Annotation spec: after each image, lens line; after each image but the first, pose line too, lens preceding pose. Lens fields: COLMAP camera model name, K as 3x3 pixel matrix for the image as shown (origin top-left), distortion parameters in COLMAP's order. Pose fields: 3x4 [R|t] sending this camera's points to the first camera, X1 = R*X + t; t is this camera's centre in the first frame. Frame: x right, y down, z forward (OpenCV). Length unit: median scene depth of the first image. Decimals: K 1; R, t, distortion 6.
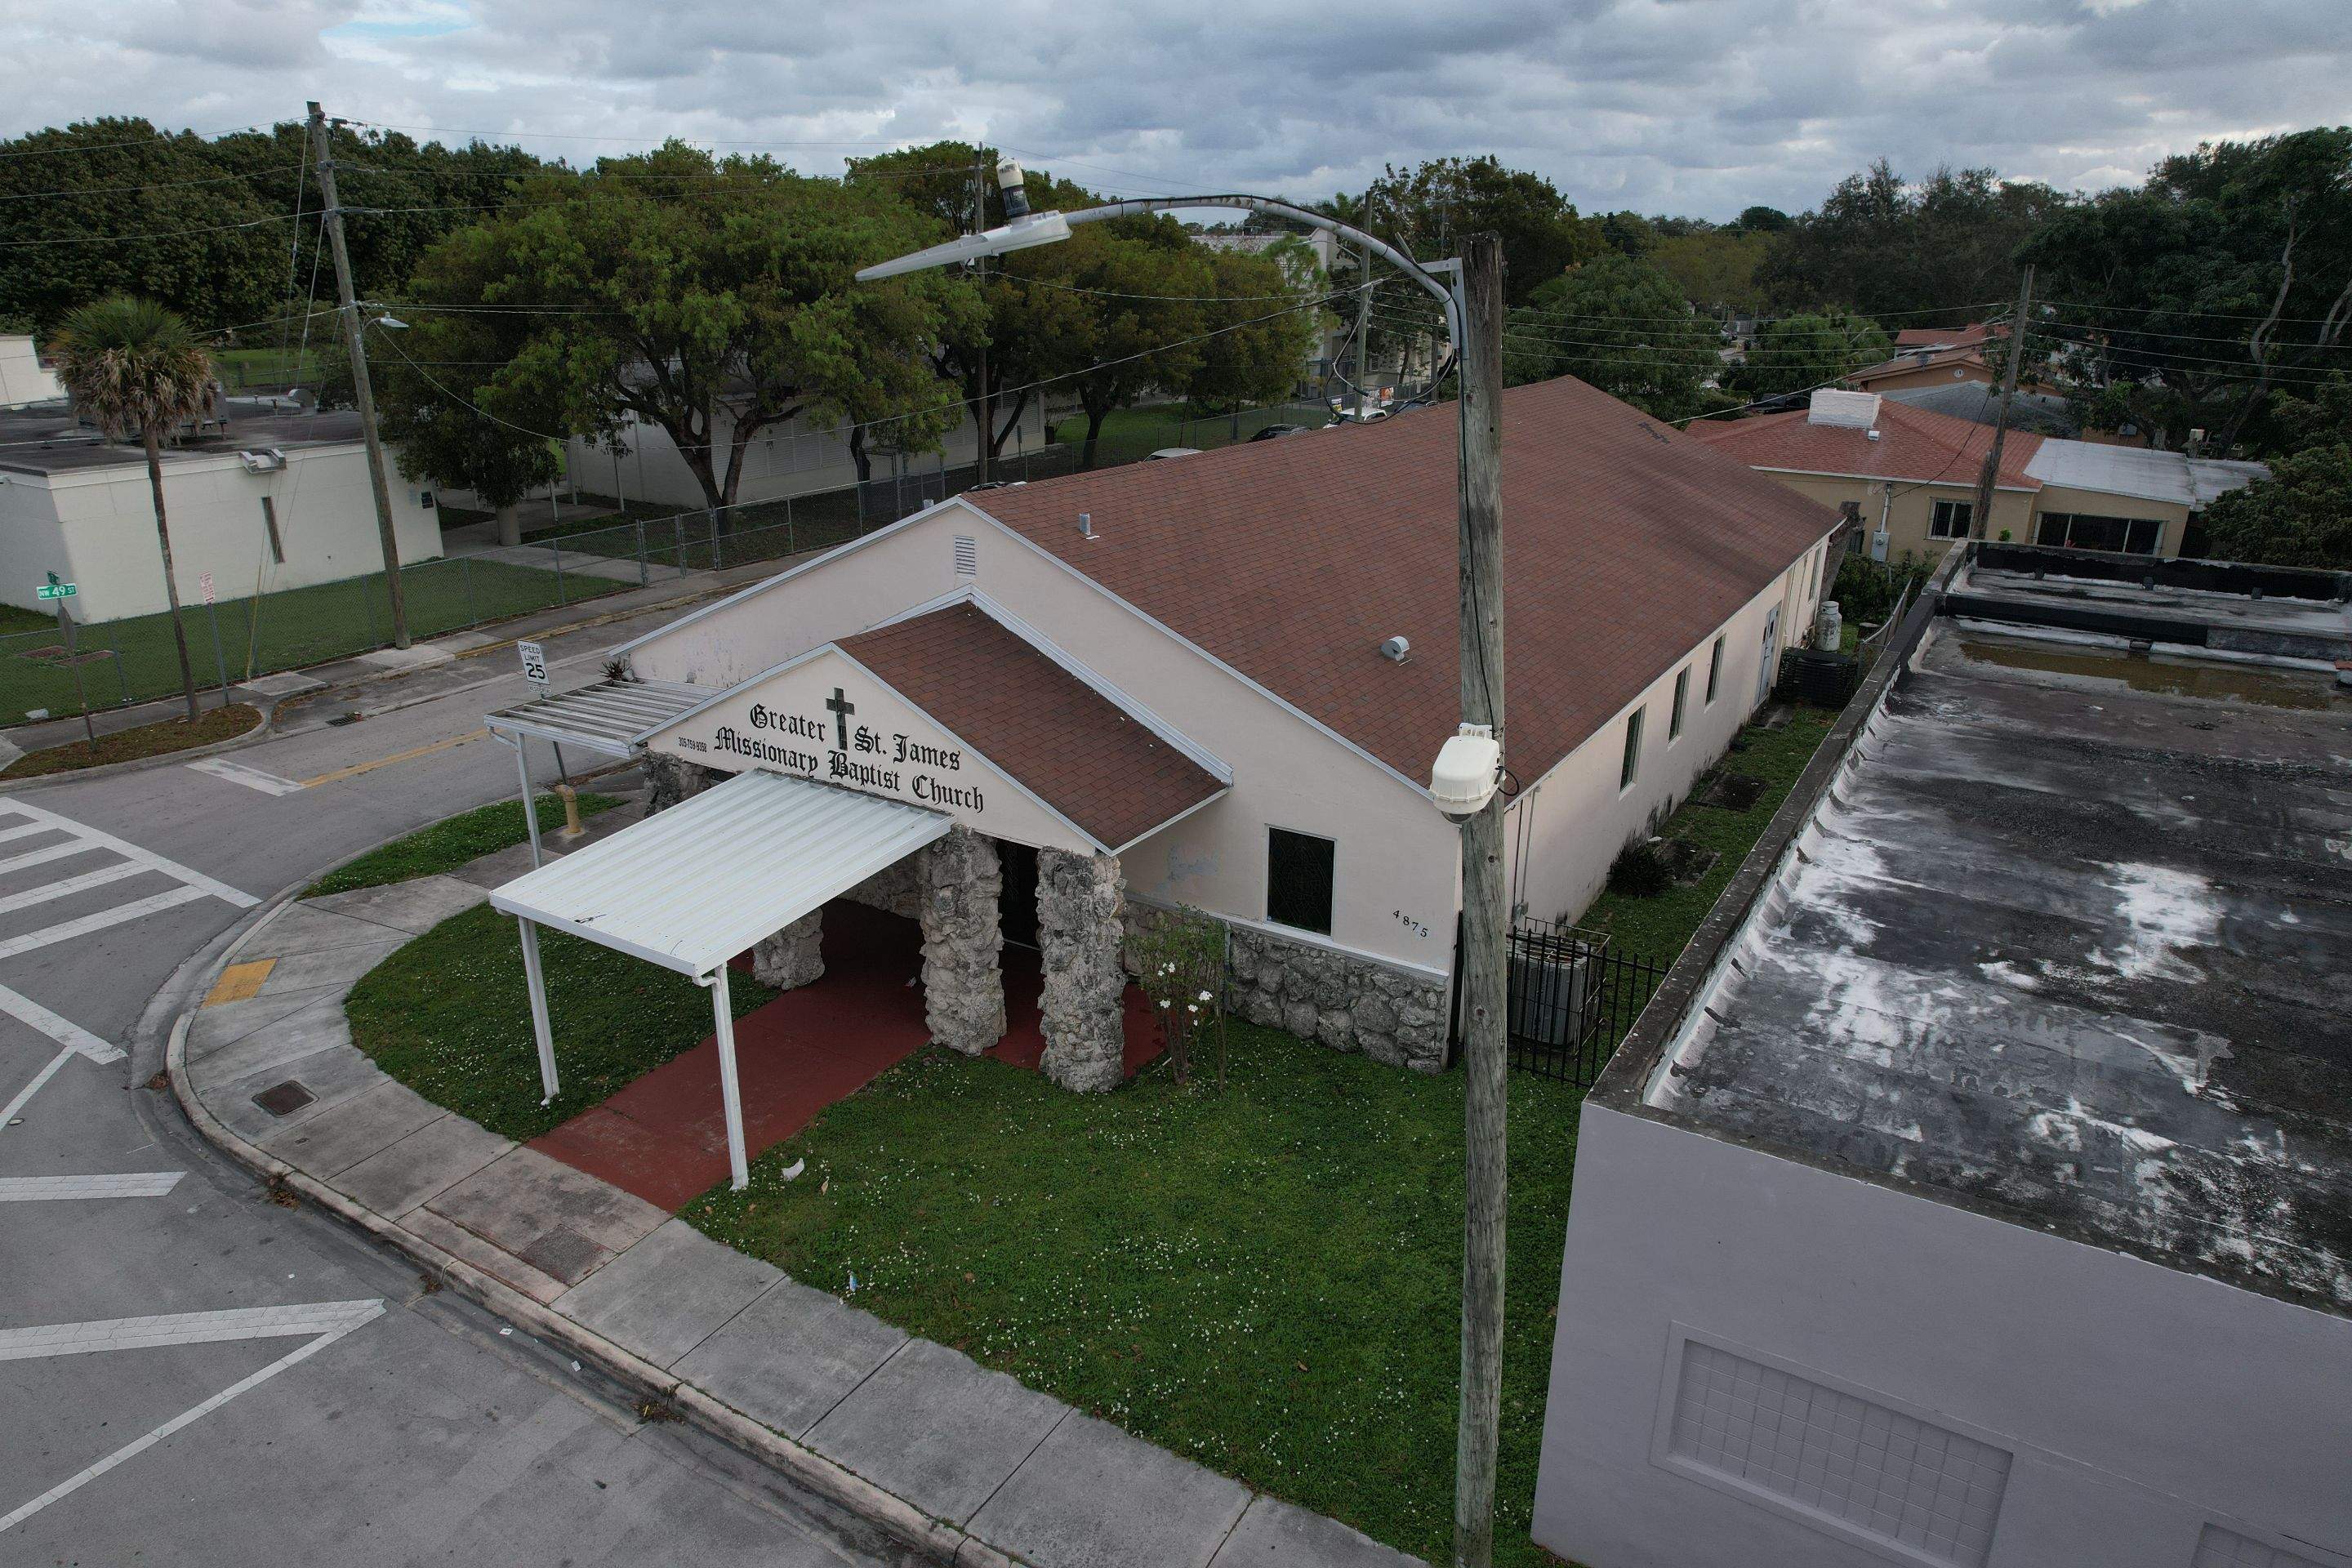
lens RADIAL K [[1502.8, 0, 1174.6], [0, 1502.8, 778.1], [0, 0, 1]] dist [-0.070077, 0.062877]
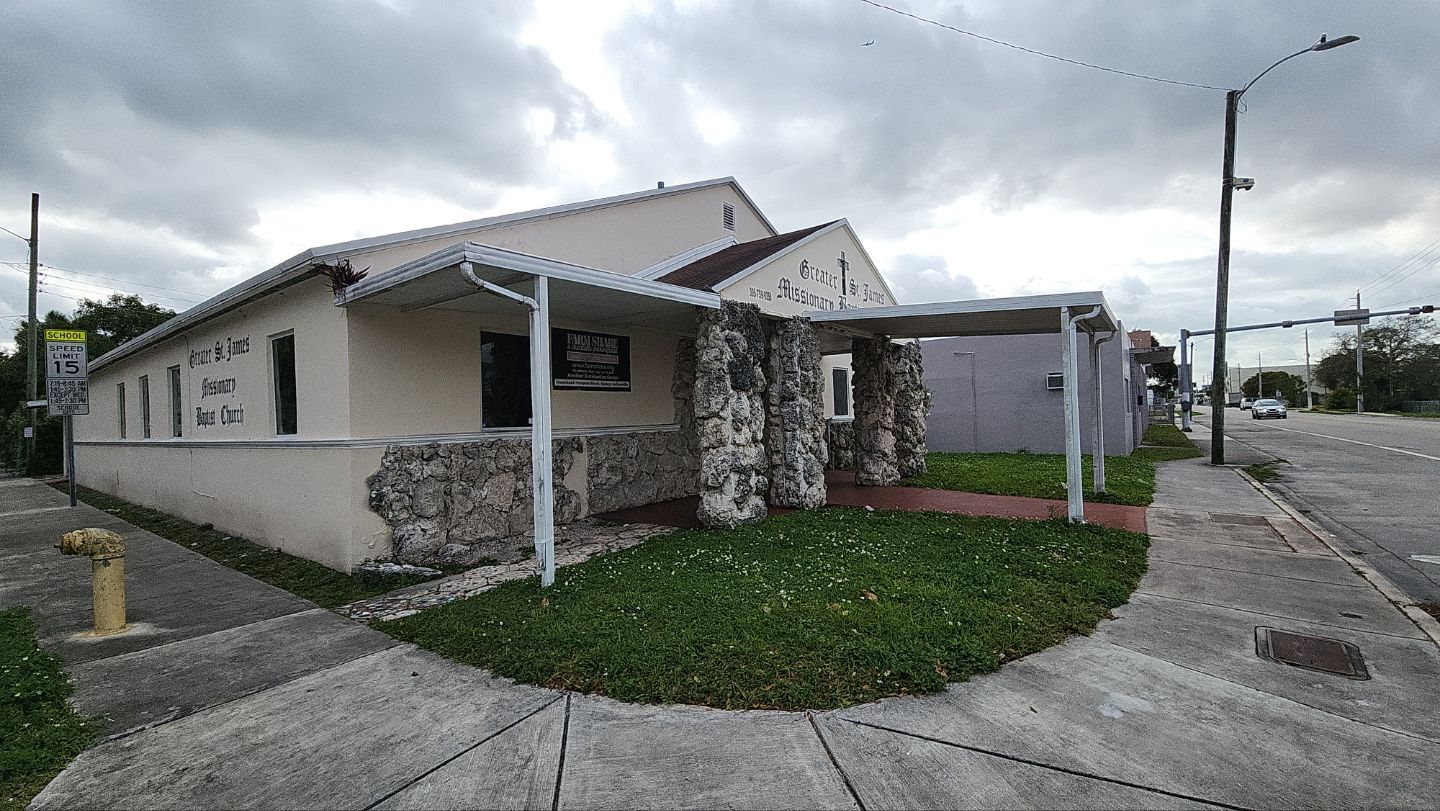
lens RADIAL K [[584.9, 0, 727.2], [0, 584.9, 404.0], [0, 0, 1]] dist [0.001534, -0.000005]
pose [[0.085968, 0.020242, 0.996092, -0.822494], [0.359020, 0.931994, -0.049924, 0.069728], [-0.929362, 0.361909, 0.072855, 1.135325]]
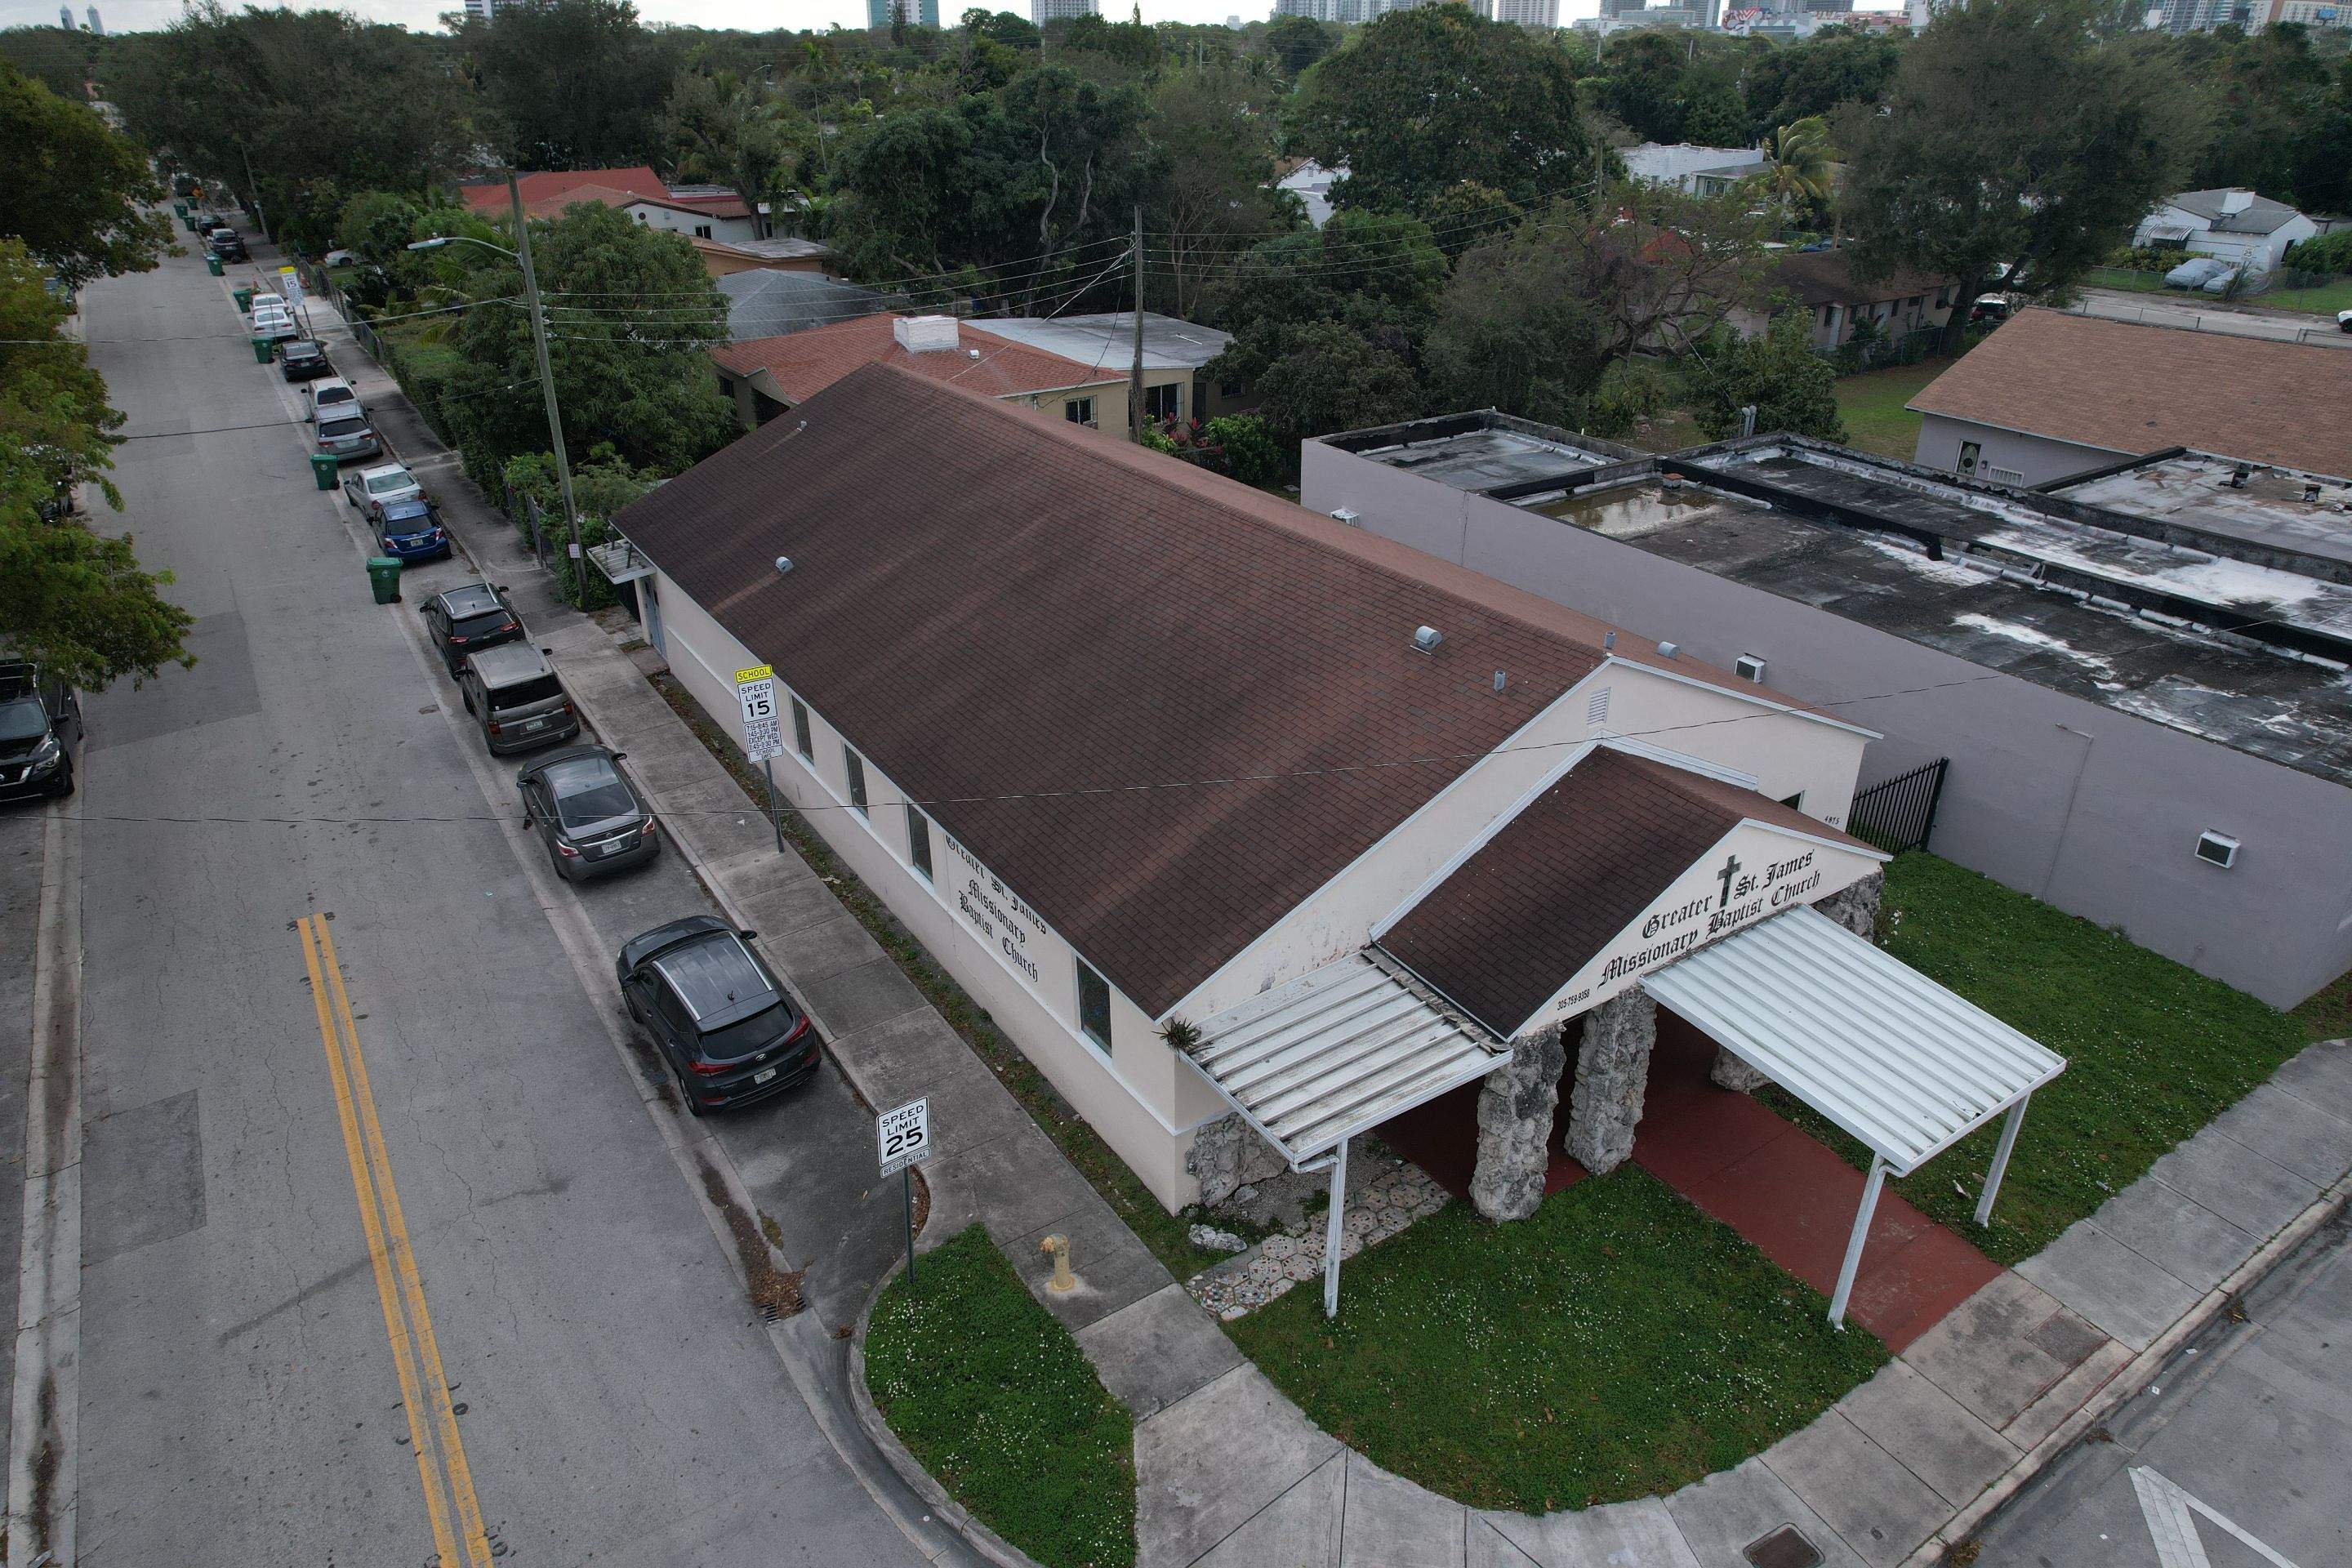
lens RADIAL K [[1502.8, 0, 1179.2], [0, 1502.8, 787.0], [0, 0, 1]] dist [-0.070077, 0.062877]
pose [[0.419709, -0.411495, 0.809022, -1.257251], [0.303268, 0.903680, 0.302310, -0.557986], [-0.855496, 0.118469, 0.504075, 0.805221]]
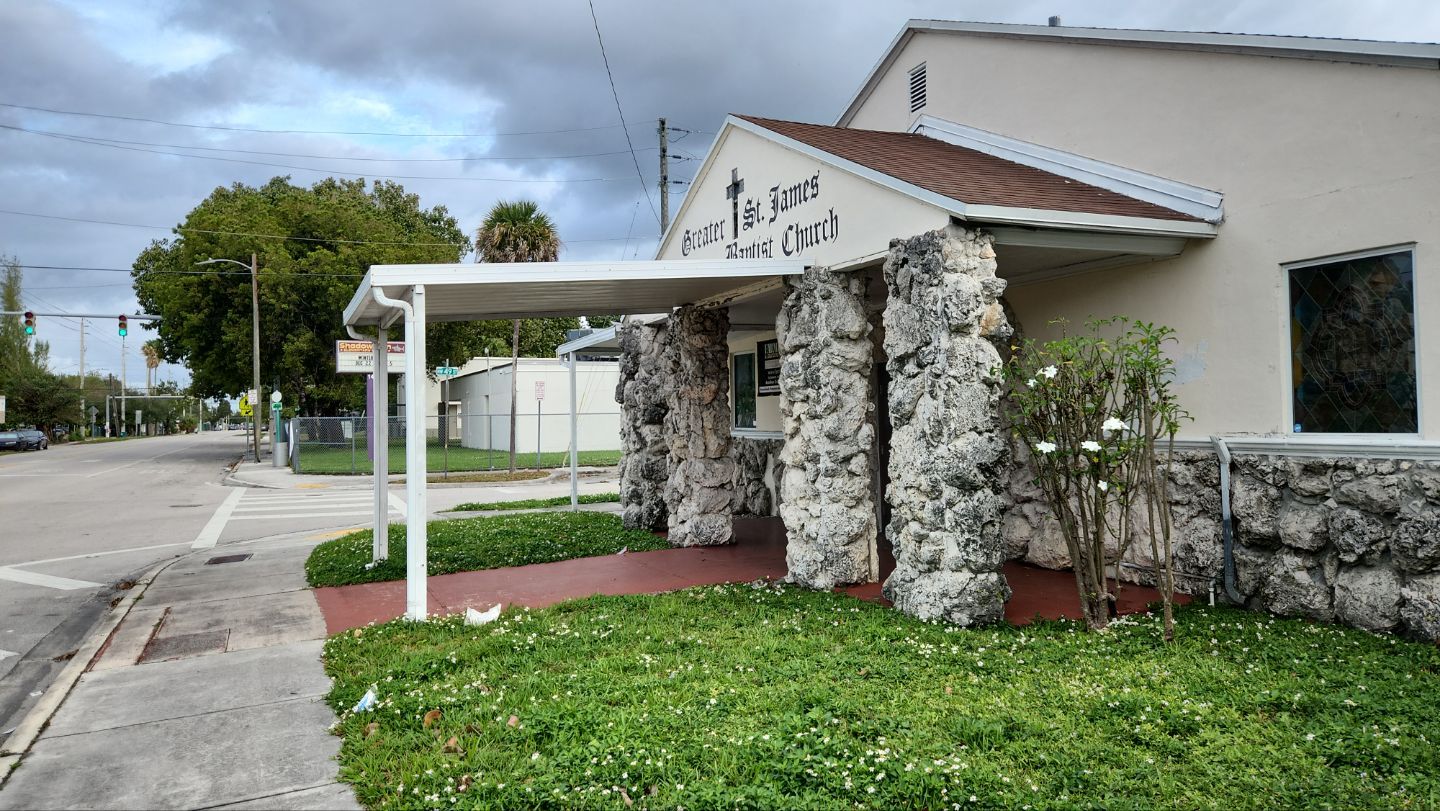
lens RADIAL K [[964.8, 0, 714.1], [0, 964.8, 399.3], [0, 0, 1]] dist [0.038349, -0.002971]
pose [[0.825697, -0.029361, -0.563350, 0.097053], [-0.166337, 0.941572, -0.292872, 0.252828], [0.539034, 0.335529, 0.772569, 0.590819]]
